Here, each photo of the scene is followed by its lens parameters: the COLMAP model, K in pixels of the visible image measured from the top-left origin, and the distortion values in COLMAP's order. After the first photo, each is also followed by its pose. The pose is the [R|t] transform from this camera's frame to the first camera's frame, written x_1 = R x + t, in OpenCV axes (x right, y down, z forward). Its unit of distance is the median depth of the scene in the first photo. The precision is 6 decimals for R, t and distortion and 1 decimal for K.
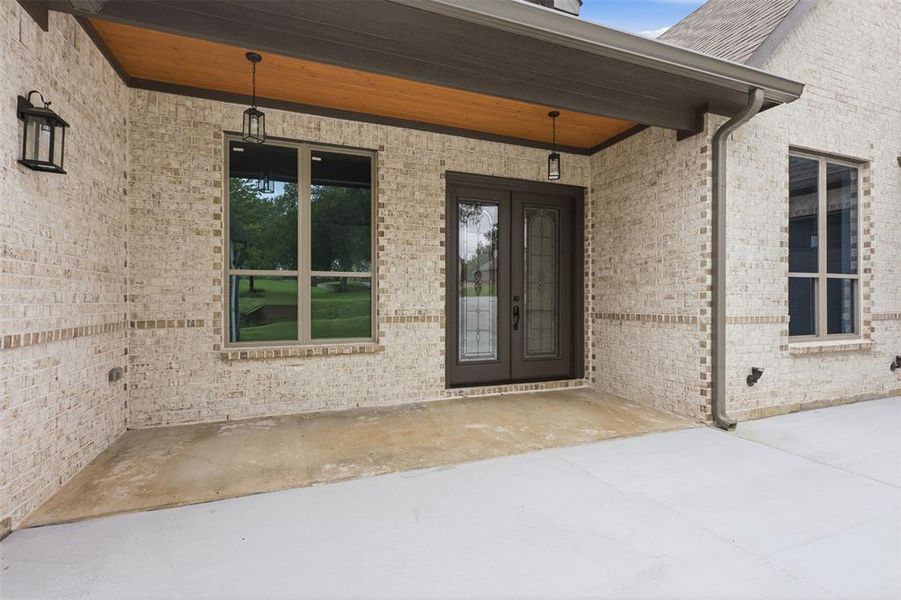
lens RADIAL K [[422.6, 0, 448.8], [0, 422.6, 295.6], [0, 0, 1]] dist [0.005293, 0.001732]
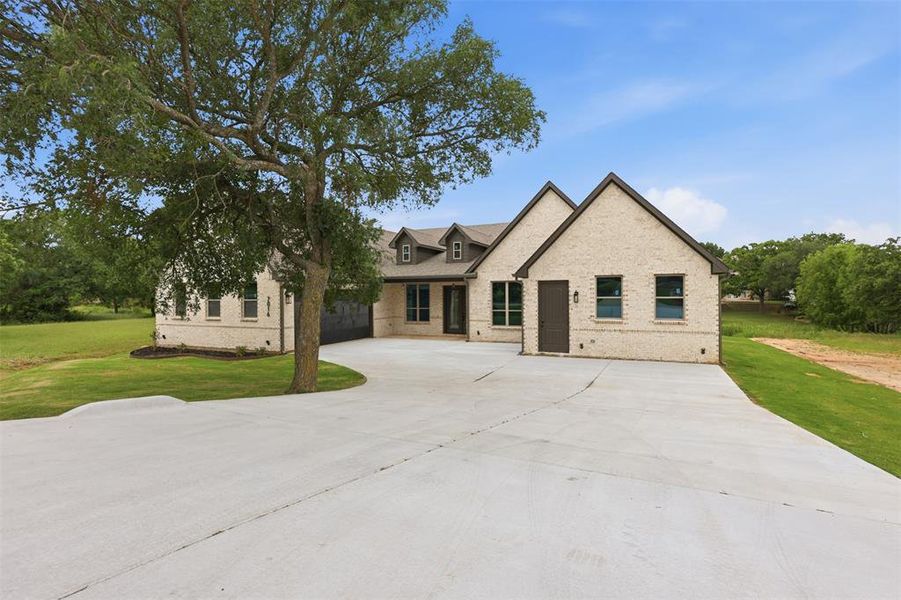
lens RADIAL K [[422.6, 0, 448.8], [0, 422.6, 295.6], [0, 0, 1]] dist [0.005293, 0.001732]
pose [[0.699710, -0.002617, -0.714422, 3.534823], [0.016367, 0.999790, 0.012368, -0.260526], [0.714239, -0.020347, 0.699606, -2.301936]]
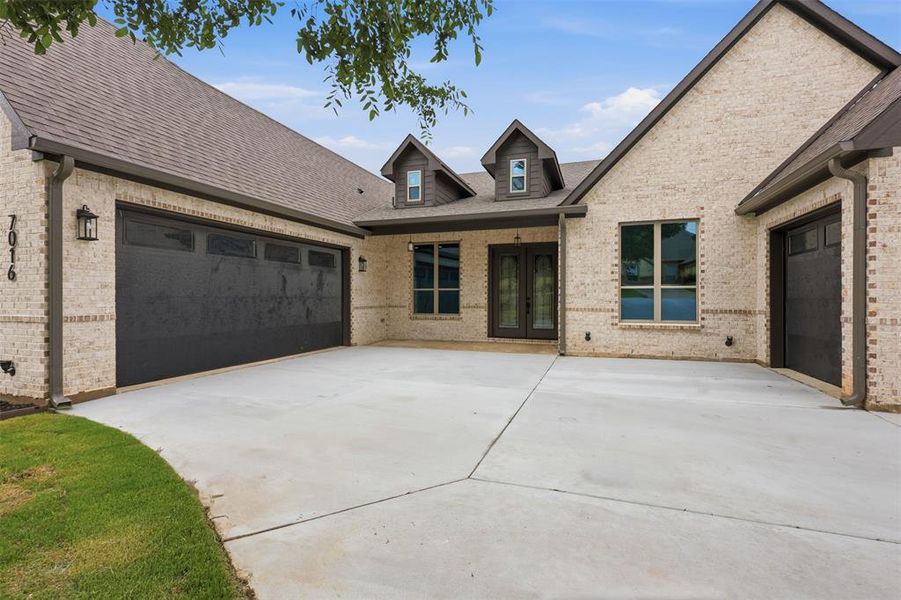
lens RADIAL K [[422.6, 0, 448.8], [0, 422.6, 295.6], [0, 0, 1]] dist [0.005293, 0.001732]
pose [[0.755603, 0.000062, -0.655030, 1.462917], [0.005445, 0.999965, 0.006375, -0.028757], [0.655007, -0.008384, 0.755576, -0.984506]]
